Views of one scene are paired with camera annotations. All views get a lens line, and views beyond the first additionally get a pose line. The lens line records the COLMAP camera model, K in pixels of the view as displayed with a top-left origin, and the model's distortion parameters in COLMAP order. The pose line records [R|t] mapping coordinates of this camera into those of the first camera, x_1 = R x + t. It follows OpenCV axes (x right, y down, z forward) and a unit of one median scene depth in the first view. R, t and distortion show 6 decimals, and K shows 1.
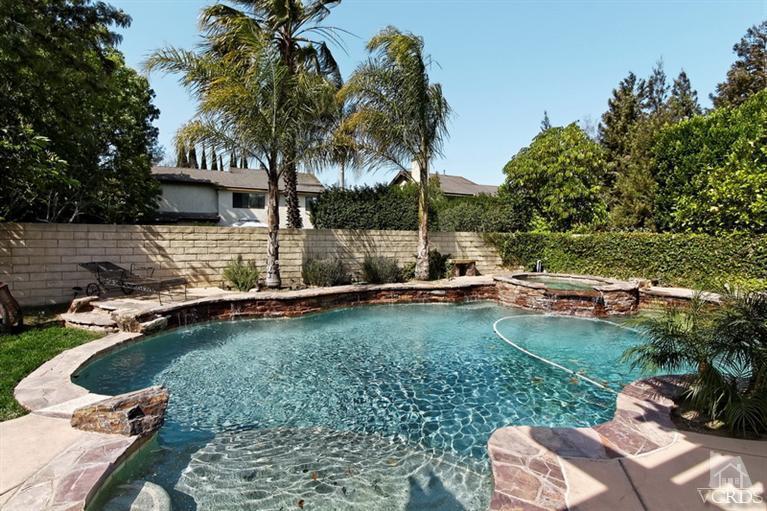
lens RADIAL K [[371.0, 0, 385.6], [0, 371.0, 243.2], [0, 0, 1]] dist [0.000481, 0.000271]
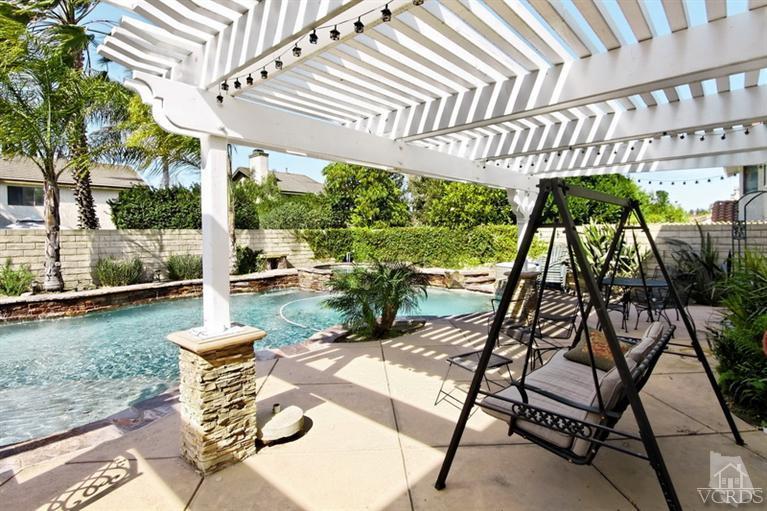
lens RADIAL K [[386.0, 0, 394.1], [0, 386.0, 238.4], [0, 0, 1]] dist [0.003653, 0.001561]
pose [[0.927018, -0.029228, 0.373876, 0.135815], [0.032372, 0.999474, -0.002131, 0.012847], [-0.373617, 0.014078, 0.927476, -0.252782]]
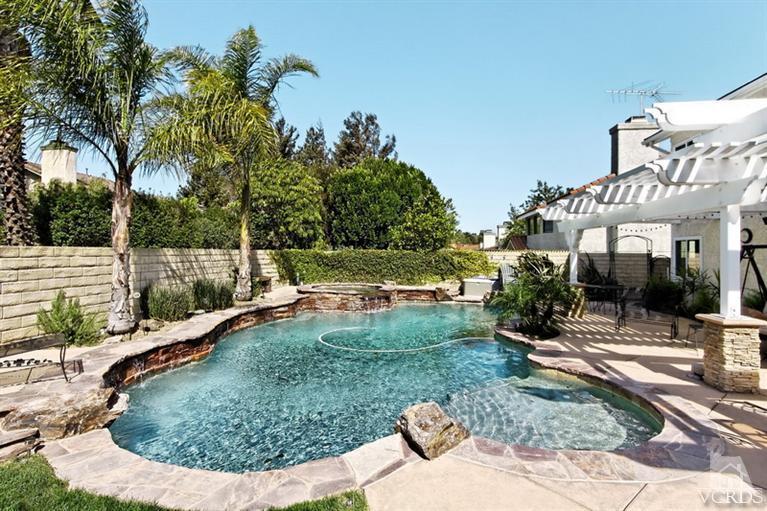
lens RADIAL K [[371.0, 0, 385.6], [0, 371.0, 243.2], [0, 0, 1]] dist [0.000481, 0.000271]
pose [[0.566121, 0.007850, 0.824285, -0.551458], [0.024208, 0.999365, -0.026143, -0.017592], [-0.823967, 0.034754, 0.565571, 0.169392]]
